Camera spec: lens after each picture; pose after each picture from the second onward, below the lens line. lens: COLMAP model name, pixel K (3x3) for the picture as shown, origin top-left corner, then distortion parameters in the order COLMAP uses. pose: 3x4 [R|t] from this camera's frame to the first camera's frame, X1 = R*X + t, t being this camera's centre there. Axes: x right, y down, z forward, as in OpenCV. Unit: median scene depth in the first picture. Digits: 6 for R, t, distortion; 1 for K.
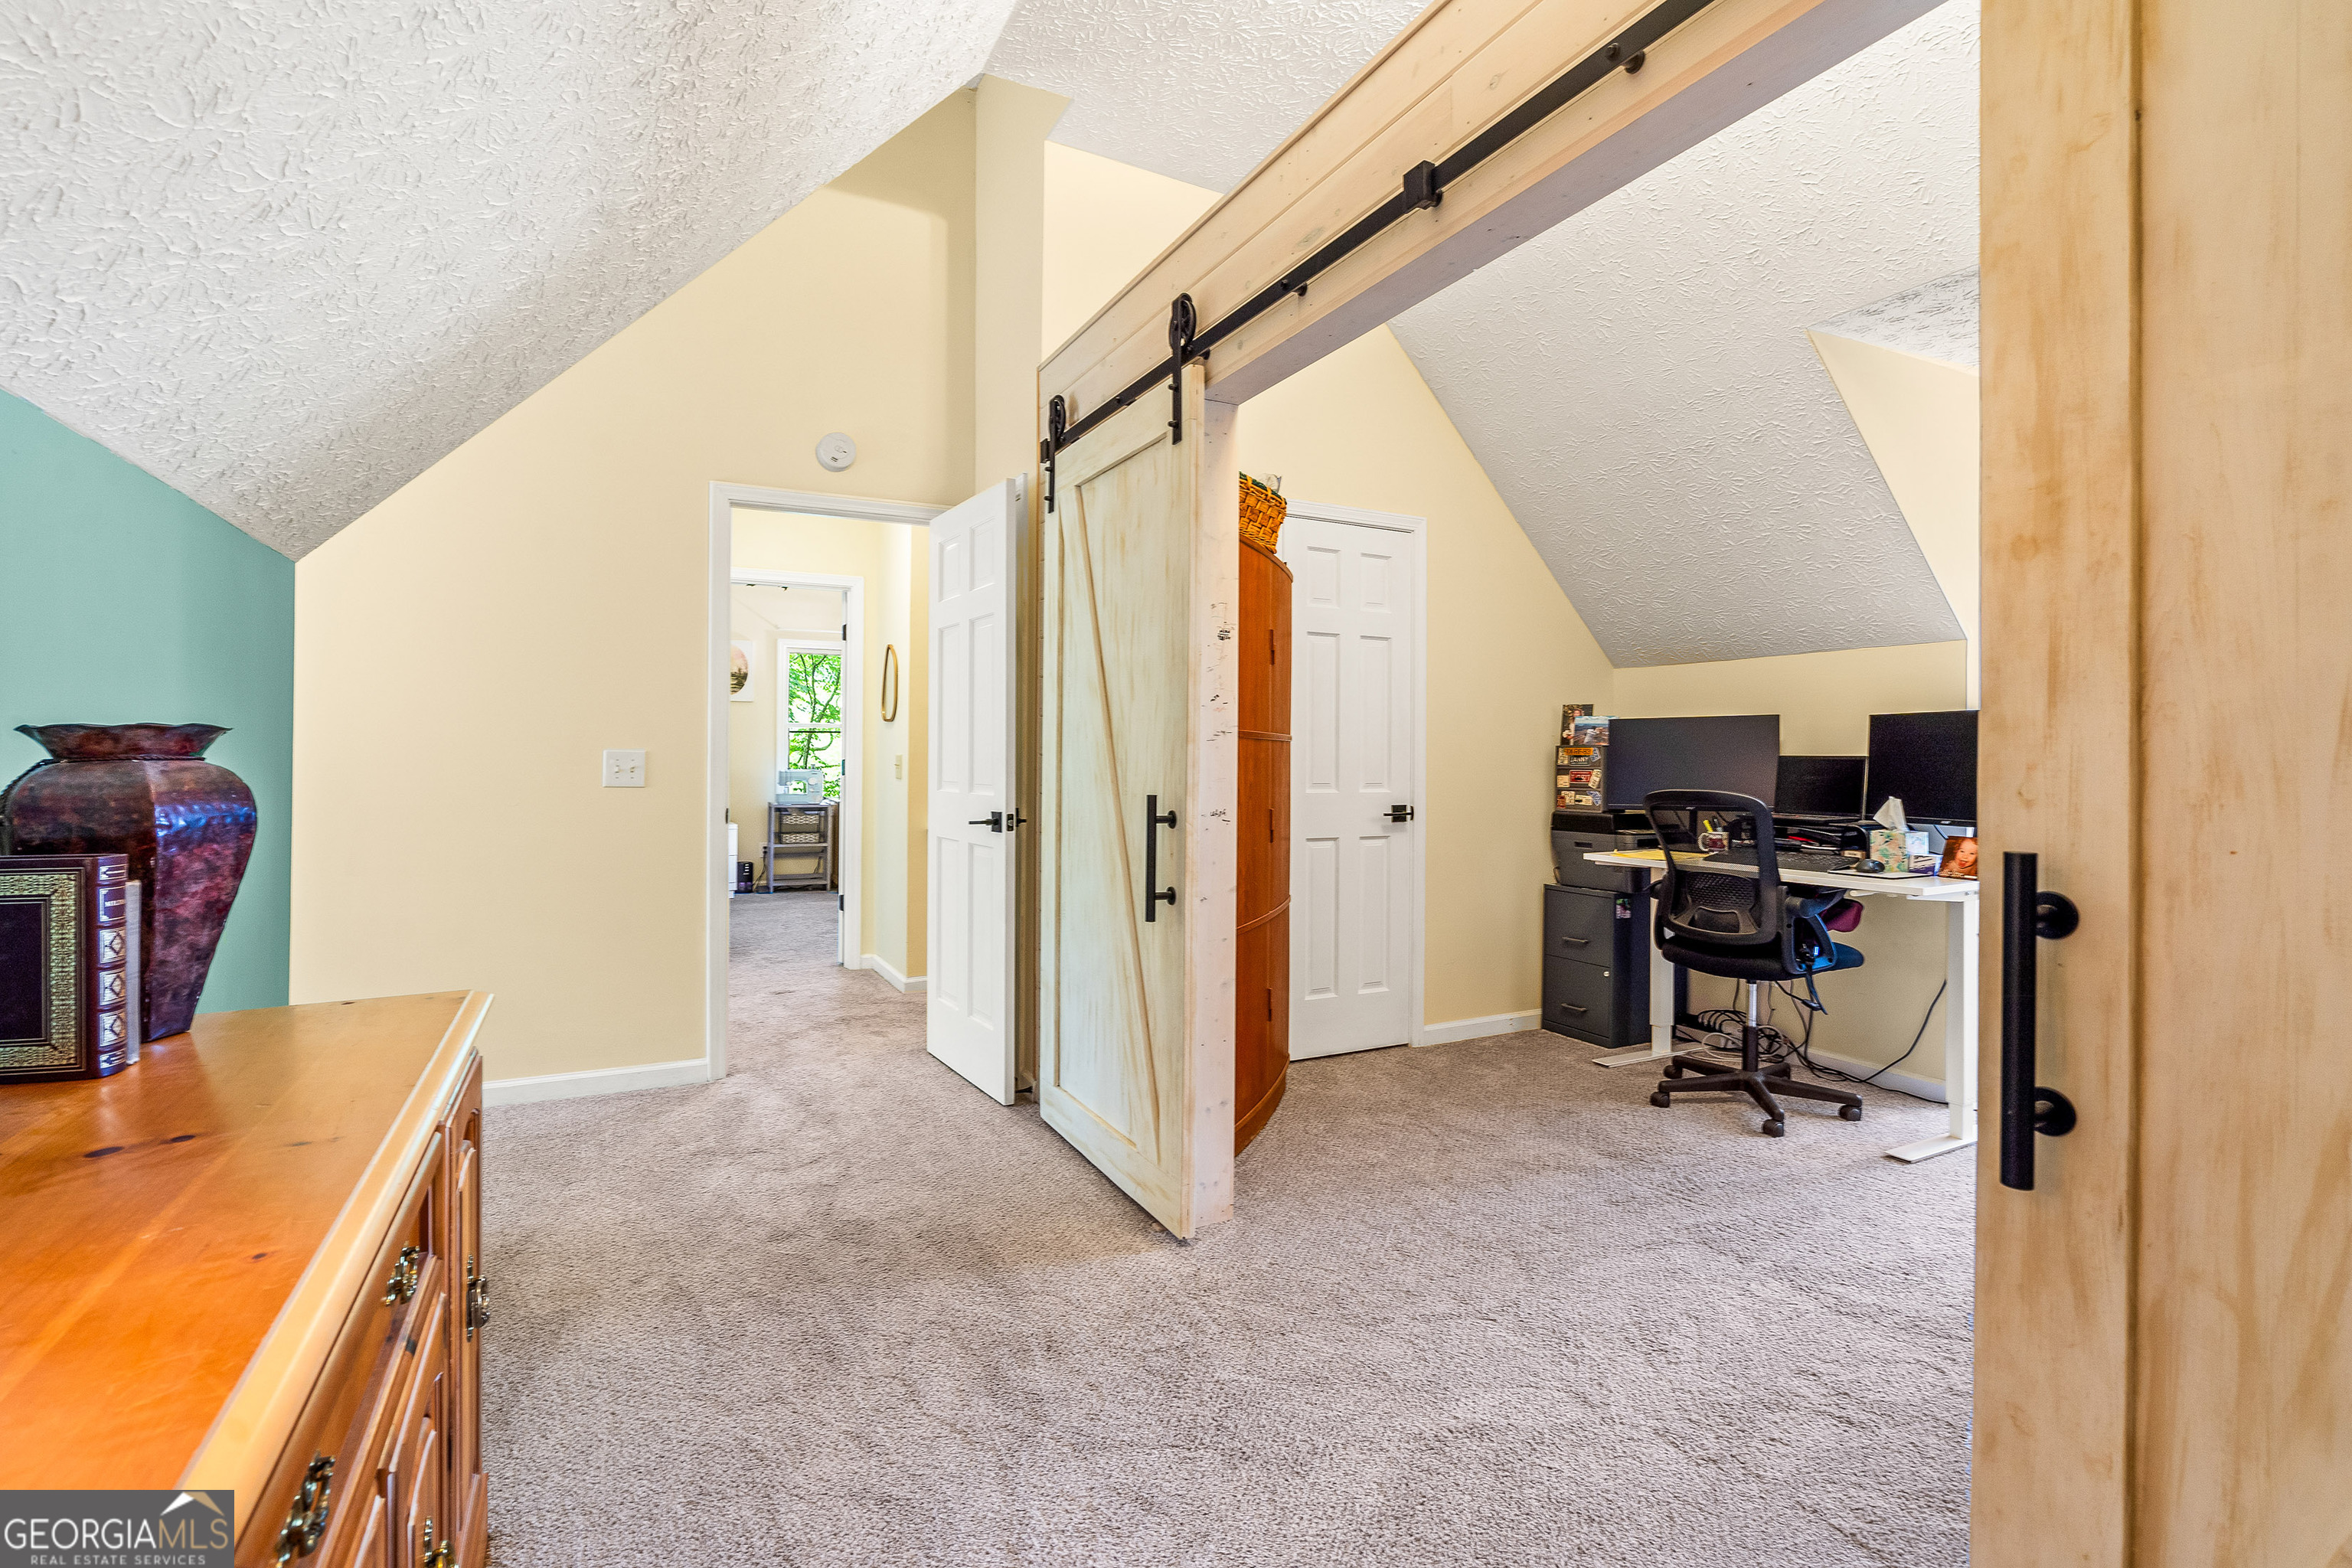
lens RADIAL K [[1071.7, 0, 1177.8], [0, 1071.7, 754.0], [0, 0, 1]] dist [-0.012154, 0.000608]
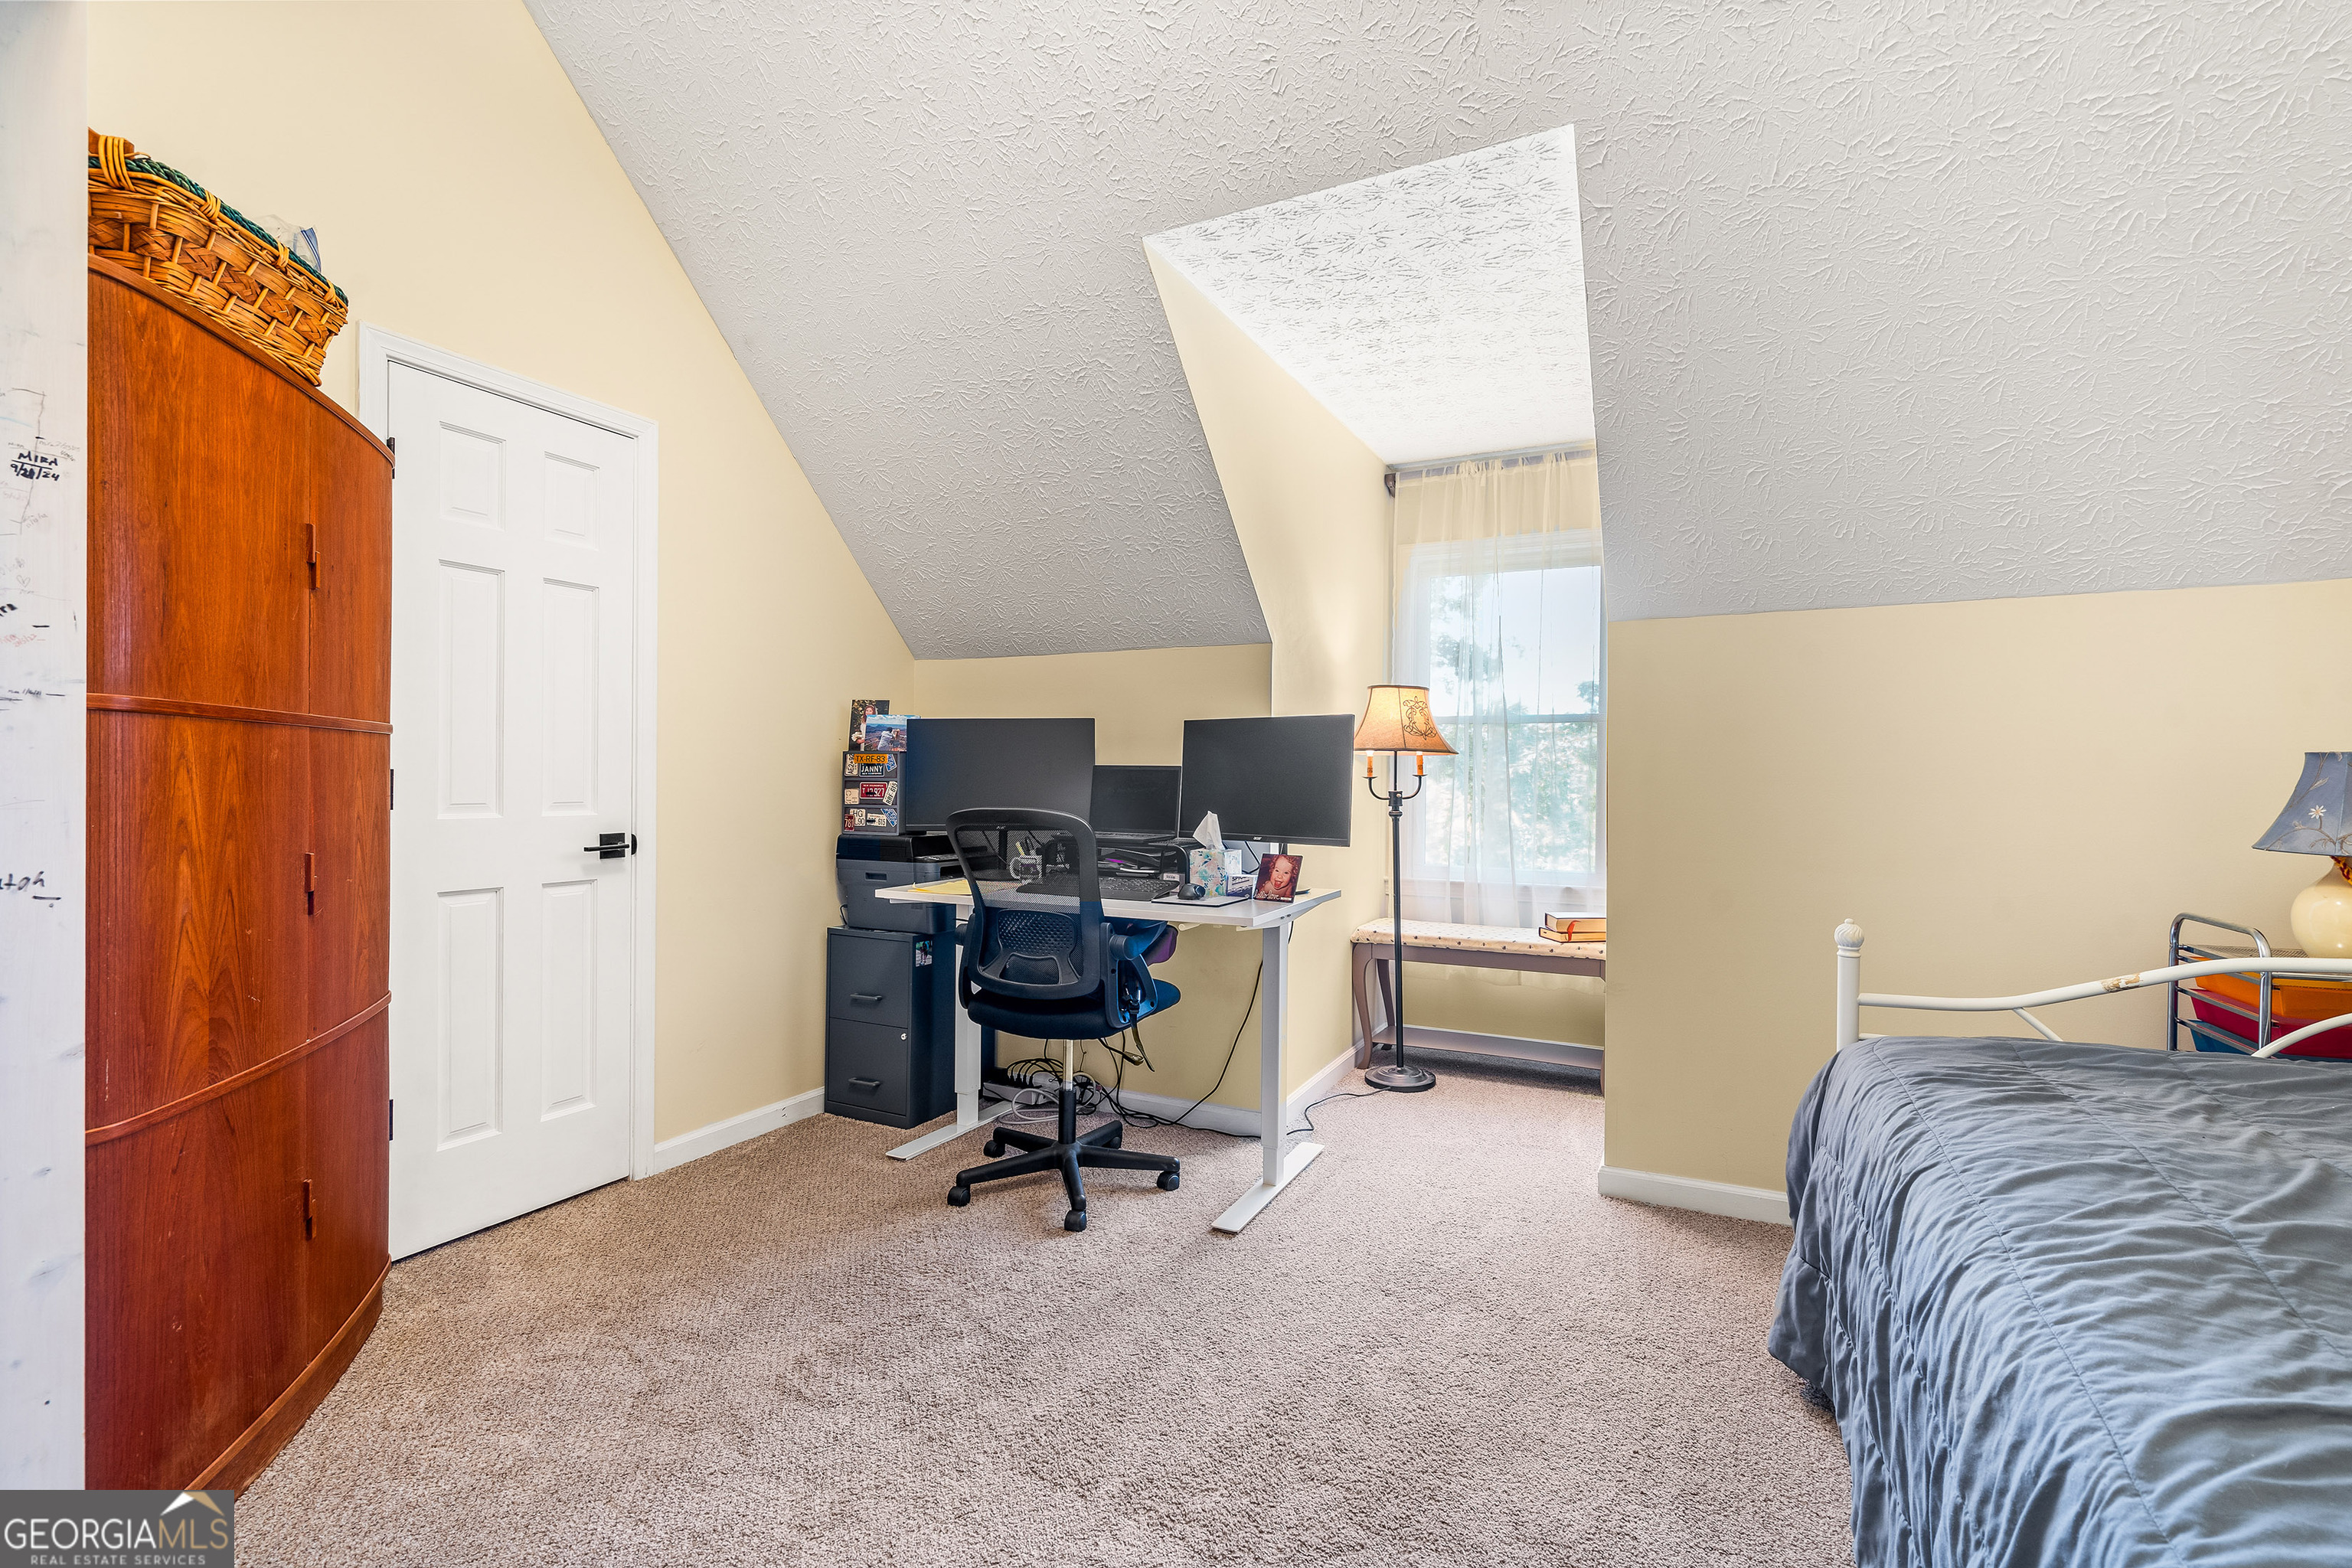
lens RADIAL K [[1059.8, 0, 1169.7], [0, 1059.8, 793.0], [0, 0, 1]] dist [-0.005628, 0.001141]
pose [[0.814661, -0.006591, 0.579900, 0.114627], [-0.007347, 0.999738, 0.021684, 0.005052], [-0.579891, -0.021925, 0.814399, 0.265658]]
